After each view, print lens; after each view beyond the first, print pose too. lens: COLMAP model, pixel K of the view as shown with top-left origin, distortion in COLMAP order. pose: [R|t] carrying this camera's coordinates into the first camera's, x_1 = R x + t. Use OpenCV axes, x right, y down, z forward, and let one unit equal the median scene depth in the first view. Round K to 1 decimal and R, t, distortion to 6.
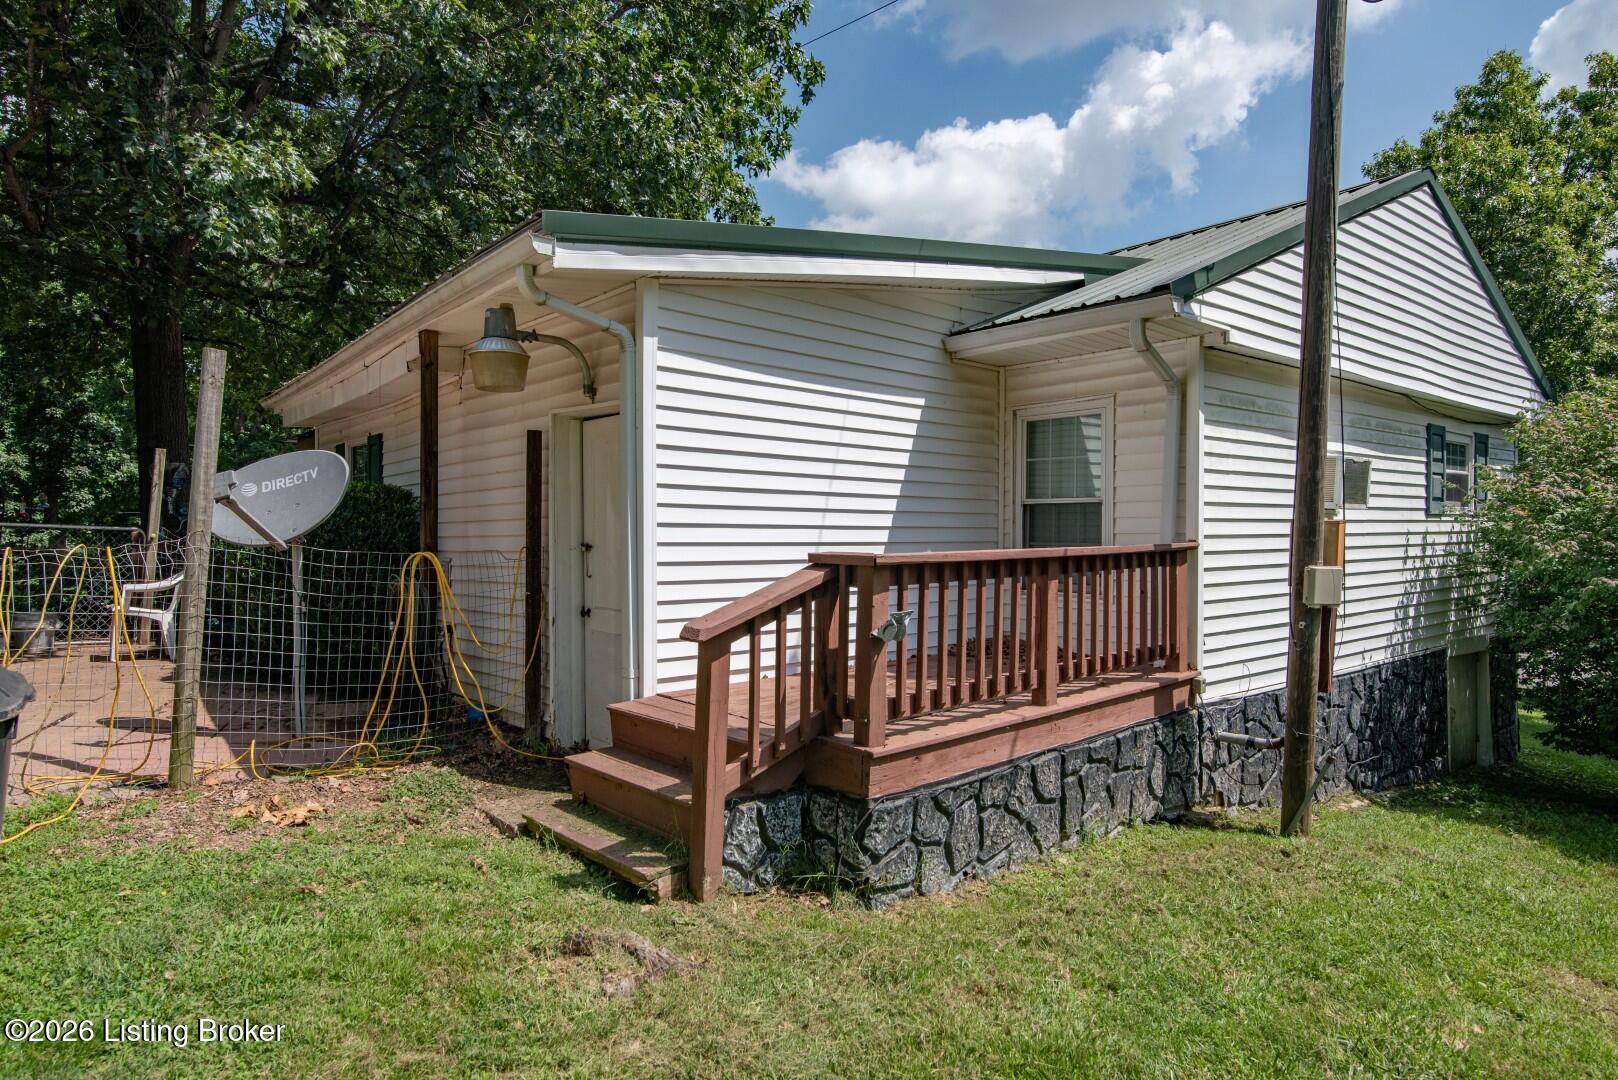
lens RADIAL K [[931.5, 0, 808.6], [0, 931.5, 537.6], [0, 0, 1]] dist [0.004659, 0.000394]
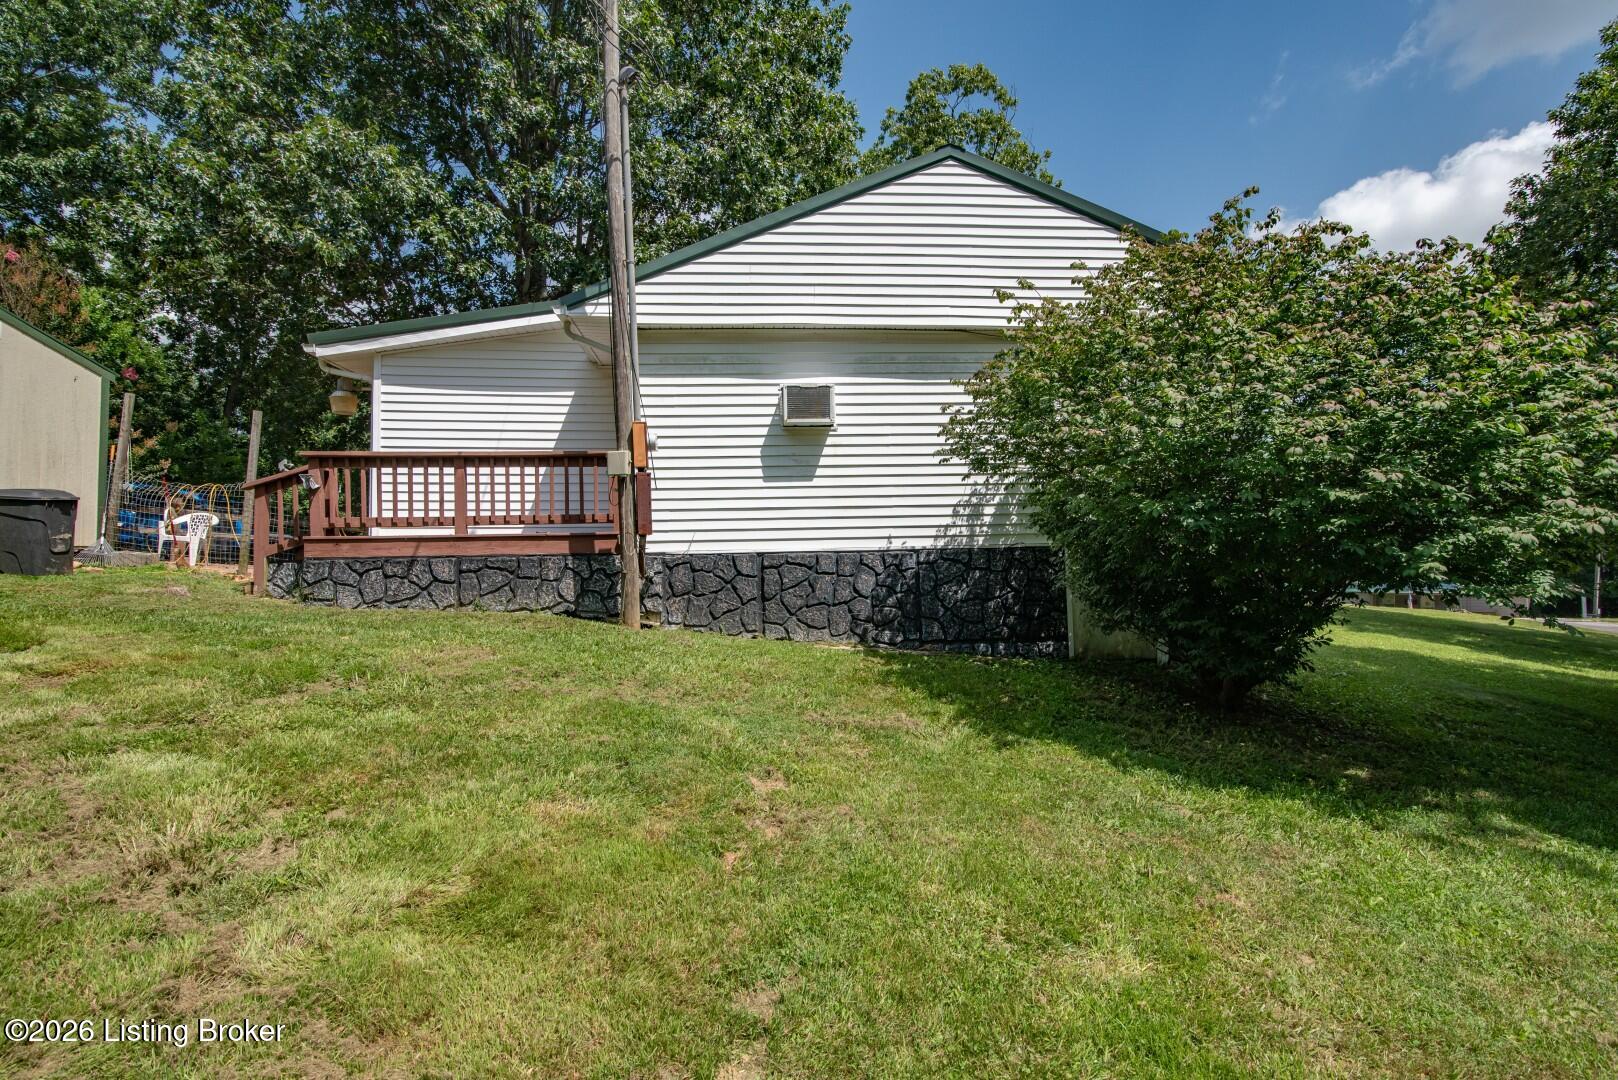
lens RADIAL K [[750.4, 0, 807.2], [0, 750.4, 538.5], [0, 0, 1]] dist [-0.014990, 0.000664]
pose [[0.825341, -0.043683, -0.562942, 1.585698], [0.016278, 0.998429, -0.053611, 0.260525], [0.564400, 0.035084, 0.824756, 0.128283]]
